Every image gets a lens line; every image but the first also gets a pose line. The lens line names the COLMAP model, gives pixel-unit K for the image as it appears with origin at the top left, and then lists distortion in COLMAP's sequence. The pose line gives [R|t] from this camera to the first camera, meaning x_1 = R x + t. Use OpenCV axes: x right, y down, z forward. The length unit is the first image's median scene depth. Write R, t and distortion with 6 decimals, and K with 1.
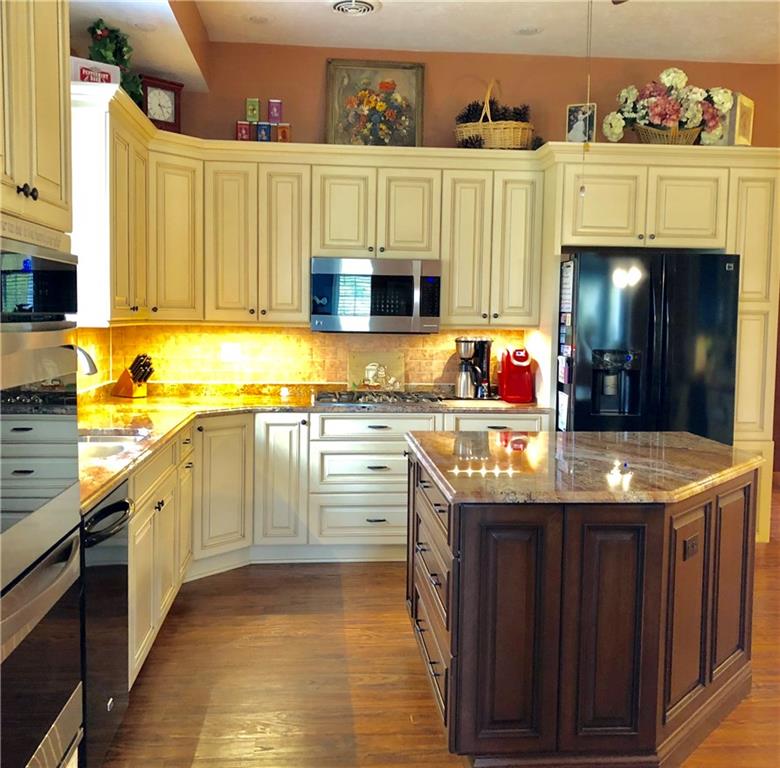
lens RADIAL K [[844.3, 0, 386.9], [0, 844.3, 380.4], [0, 0, 1]] dist [0.018678, 0.000000]
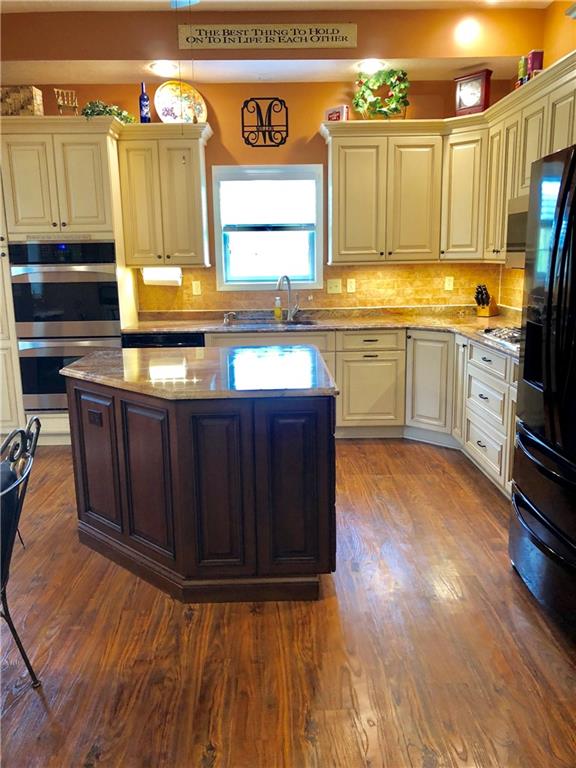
lens RADIAL K [[630.4, 0, 283.2], [0, 630.4, 380.8], [0, 0, 1]] dist [0.010182, -0.005077]
pose [[-0.063968, 0.181254, -0.981354, 0.889926], [-0.061902, 0.980753, 0.185179, -0.054566], [0.996030, 0.072593, -0.051517, 0.878246]]
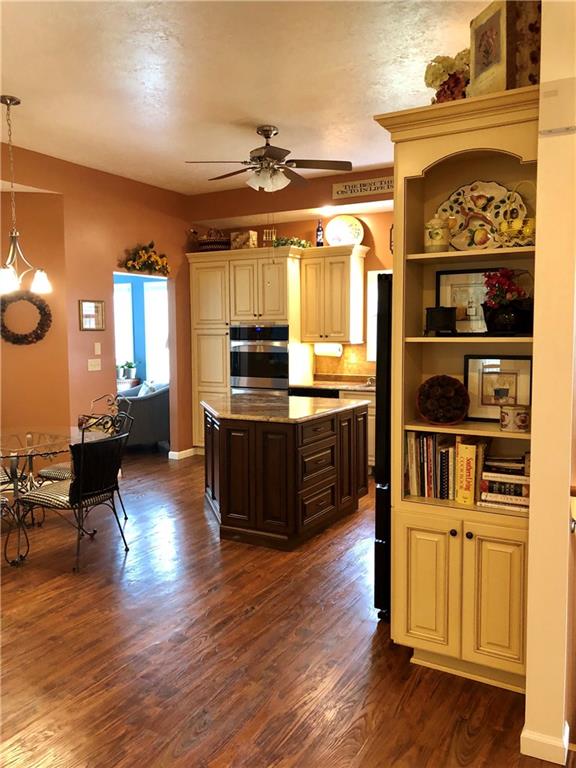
lens RADIAL K [[630.4, 0, 295.7], [0, 630.4, 387.8], [0, 0, 1]] dist [0.010182, -0.005077]
pose [[-0.572806, 0.068710, -0.816806, 1.108781], [-0.062494, 0.989919, 0.127098, -0.116184], [0.817305, 0.123848, -0.562738, 1.424870]]
